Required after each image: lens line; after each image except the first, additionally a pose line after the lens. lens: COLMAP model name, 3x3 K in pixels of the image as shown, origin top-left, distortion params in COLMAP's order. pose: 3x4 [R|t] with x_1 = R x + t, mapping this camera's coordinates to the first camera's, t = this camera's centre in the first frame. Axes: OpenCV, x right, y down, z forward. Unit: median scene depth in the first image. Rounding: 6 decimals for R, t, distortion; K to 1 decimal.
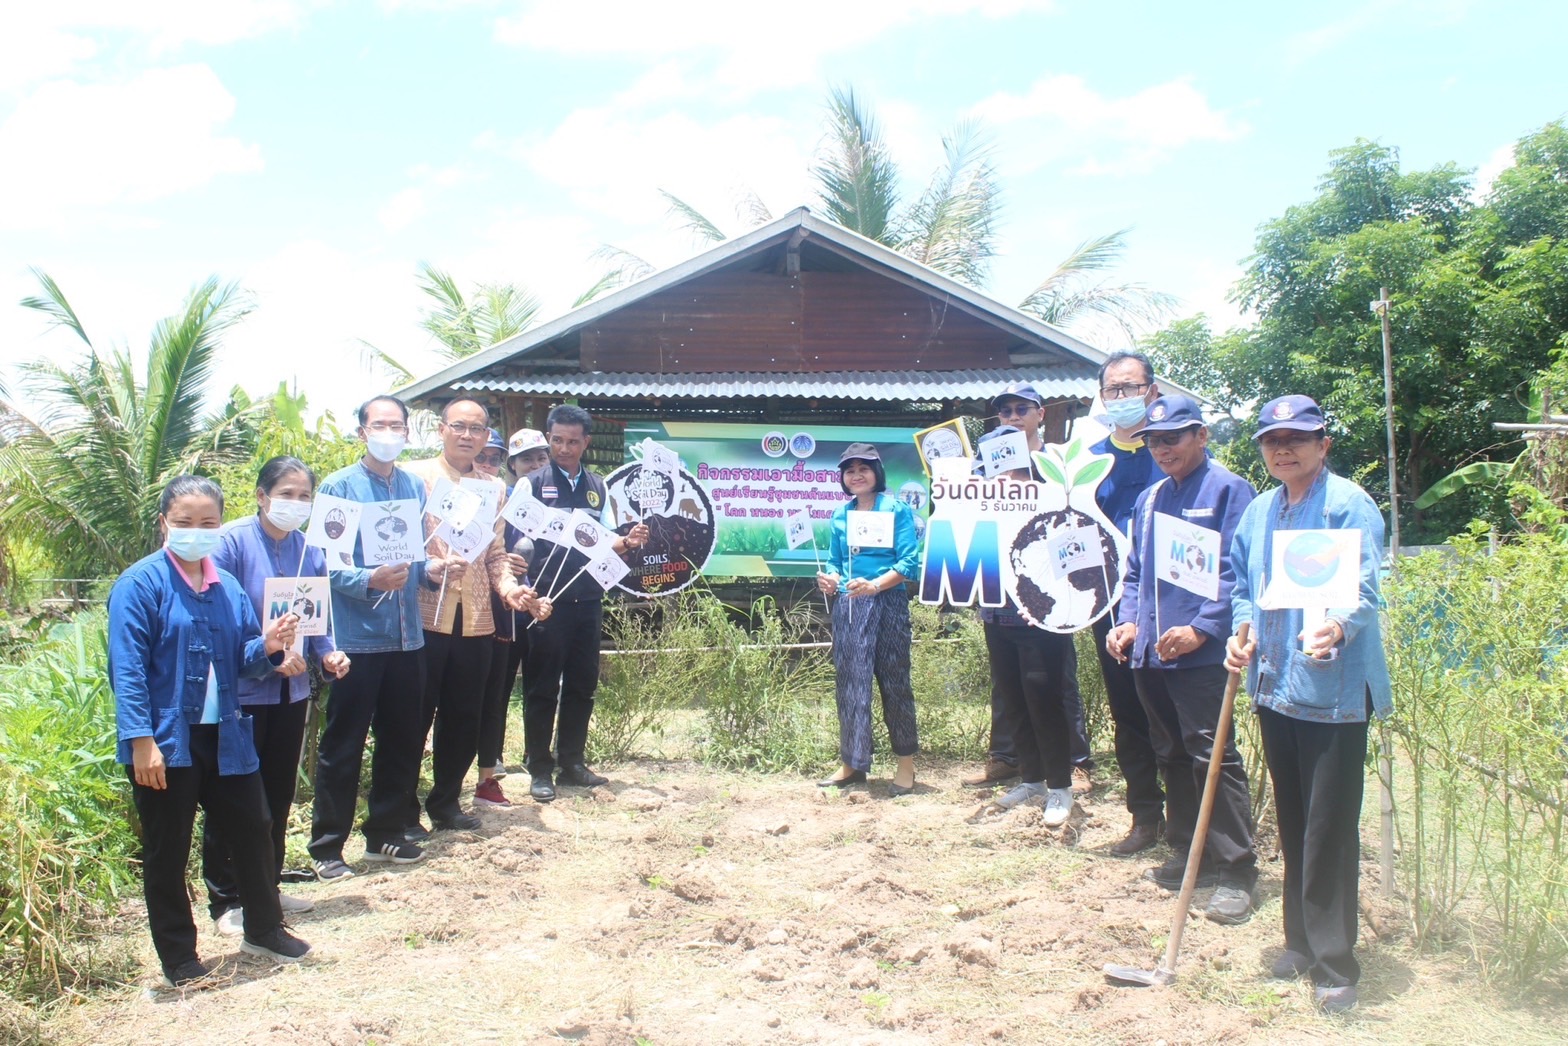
lens RADIAL K [[2168.7, 0, 784.0], [0, 2168.7, 523.0], [0, 0, 1]] dist [-0.087904, 0.090613]
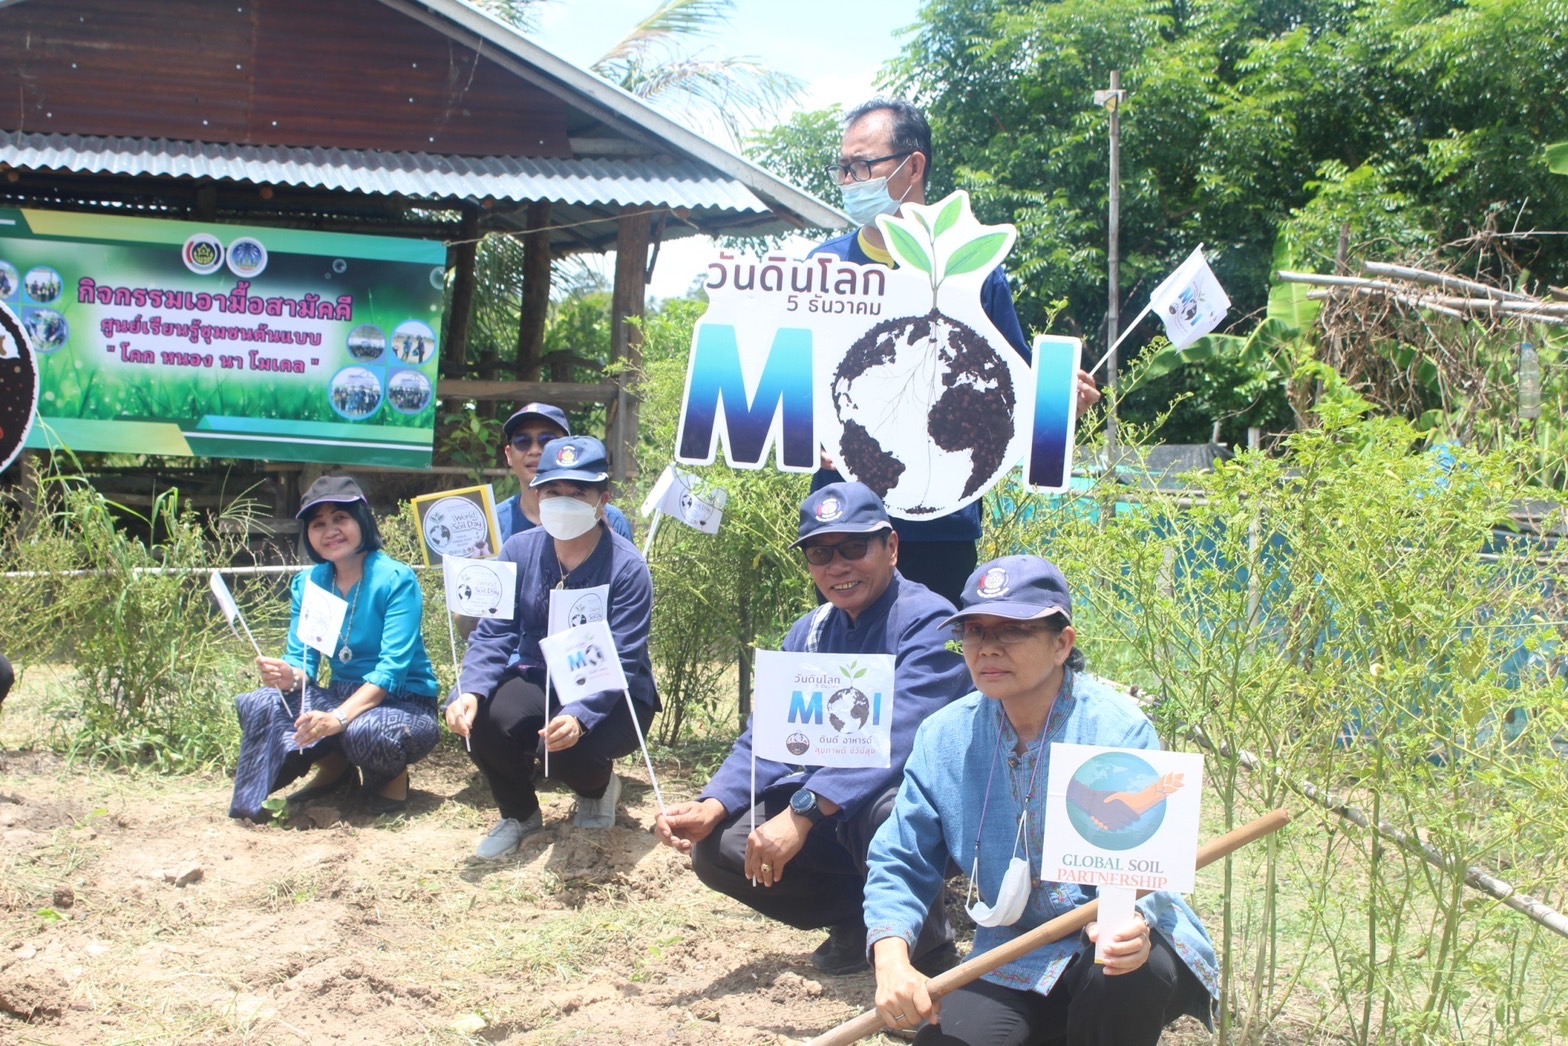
lens RADIAL K [[2168.7, 0, 784.0], [0, 2168.7, 523.0], [0, 0, 1]] dist [-0.087904, 0.090613]
pose [[0.970514, 0.025280, 0.239717, 0.011841], [-0.038028, 0.998089, 0.048704, 0.005851], [-0.238027, -0.056384, 0.969621, 0.335906]]
